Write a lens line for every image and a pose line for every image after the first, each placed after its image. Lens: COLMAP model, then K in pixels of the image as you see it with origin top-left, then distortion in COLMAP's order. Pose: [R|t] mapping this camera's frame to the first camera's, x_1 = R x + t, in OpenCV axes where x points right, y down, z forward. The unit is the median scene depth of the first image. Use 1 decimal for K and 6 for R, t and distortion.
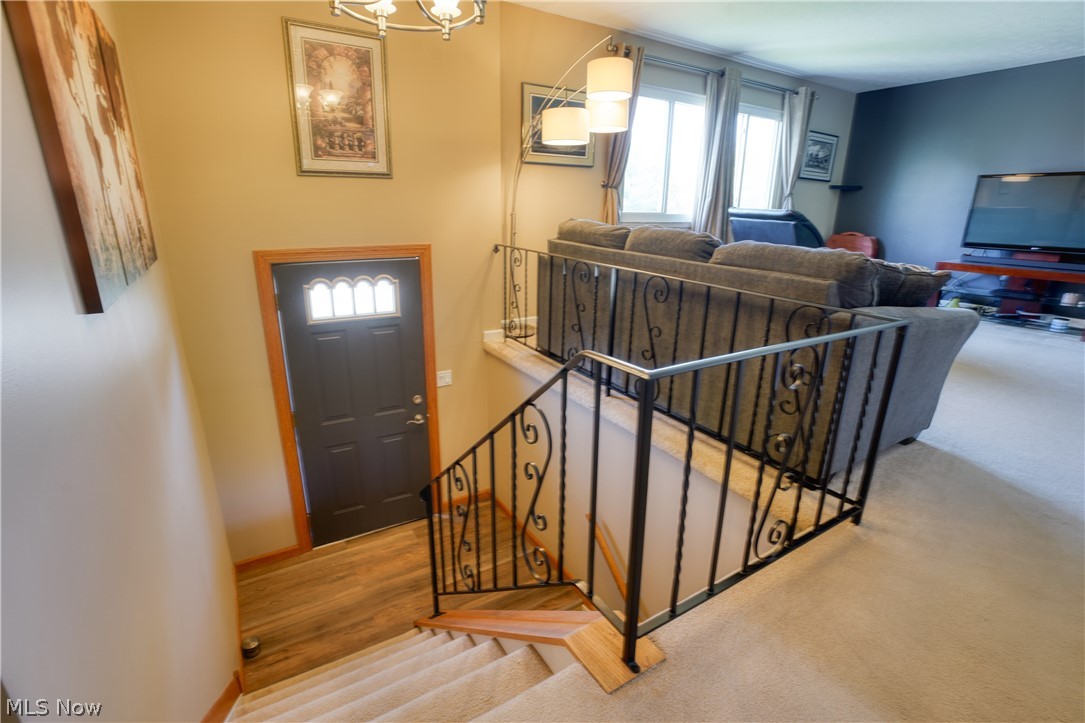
lens RADIAL K [[497.7, 0, 542.5], [0, 497.7, 361.5], [0, 0, 1]] dist [-0.003024, -0.000011]
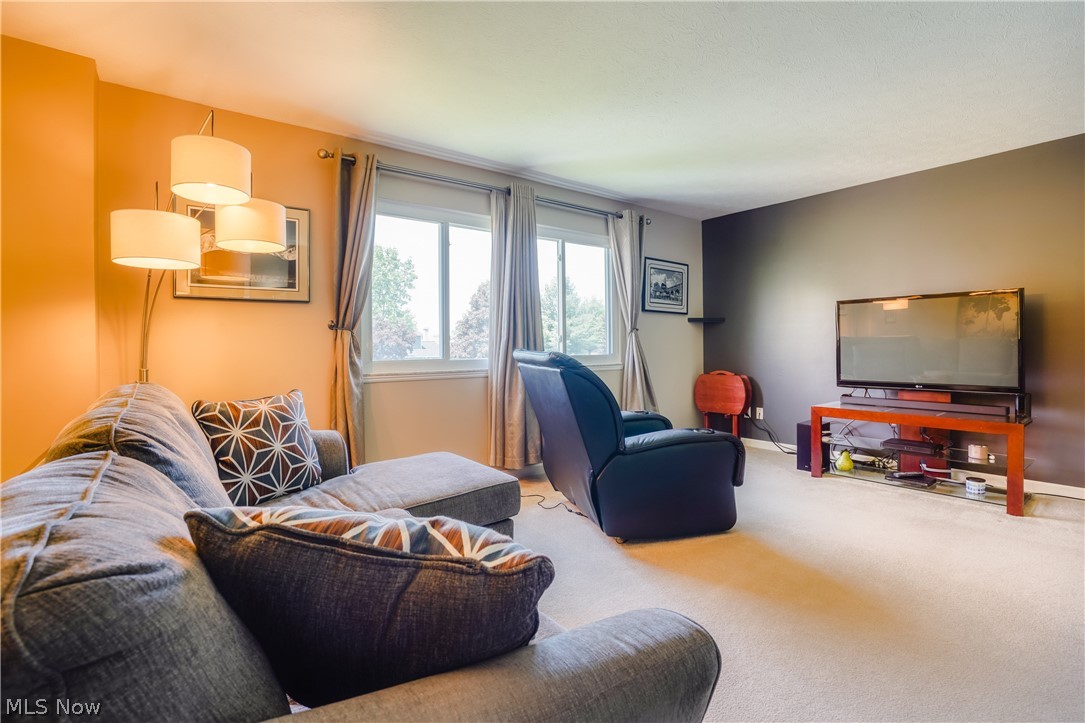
lens RADIAL K [[504.8, 0, 540.6], [0, 504.8, 361.0], [0, 0, 1]] dist [-0.058984, 0.024021]
pose [[0.996320, -0.035432, 0.078041, 0.318116], [0.055360, 0.961159, -0.270386, -0.083865], [-0.065429, 0.273712, 0.959584, 0.269769]]
